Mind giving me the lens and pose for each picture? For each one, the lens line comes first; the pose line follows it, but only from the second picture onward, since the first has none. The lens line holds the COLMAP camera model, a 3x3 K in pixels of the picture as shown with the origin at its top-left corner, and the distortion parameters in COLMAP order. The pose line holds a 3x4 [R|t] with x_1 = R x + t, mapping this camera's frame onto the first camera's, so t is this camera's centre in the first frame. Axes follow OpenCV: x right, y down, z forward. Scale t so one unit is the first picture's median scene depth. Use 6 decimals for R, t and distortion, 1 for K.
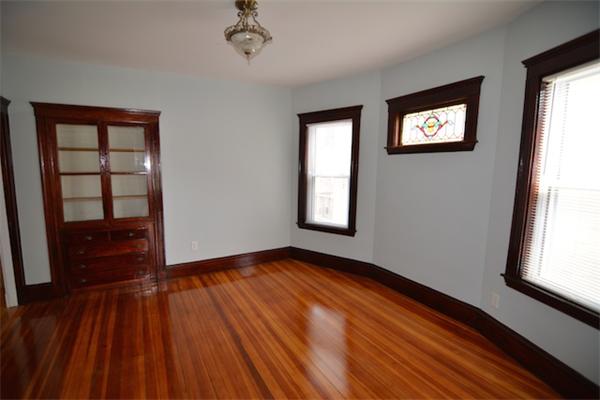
lens RADIAL K [[288.9, 0, 293.3], [0, 288.9, 206.7], [0, 0, 1]] dist [-0.013812, -0.001982]
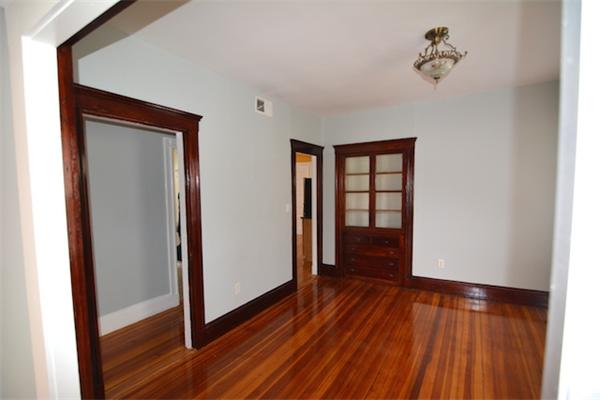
lens RADIAL K [[288.9, 0, 294.4], [0, 288.9, 205.0], [0, 0, 1]] dist [-0.013812, -0.001982]
pose [[0.503982, 0.043060, -0.862640, 0.305367], [-0.097670, 0.995191, -0.007386, -0.012034], [0.858174, 0.087977, 0.505764, 0.046524]]
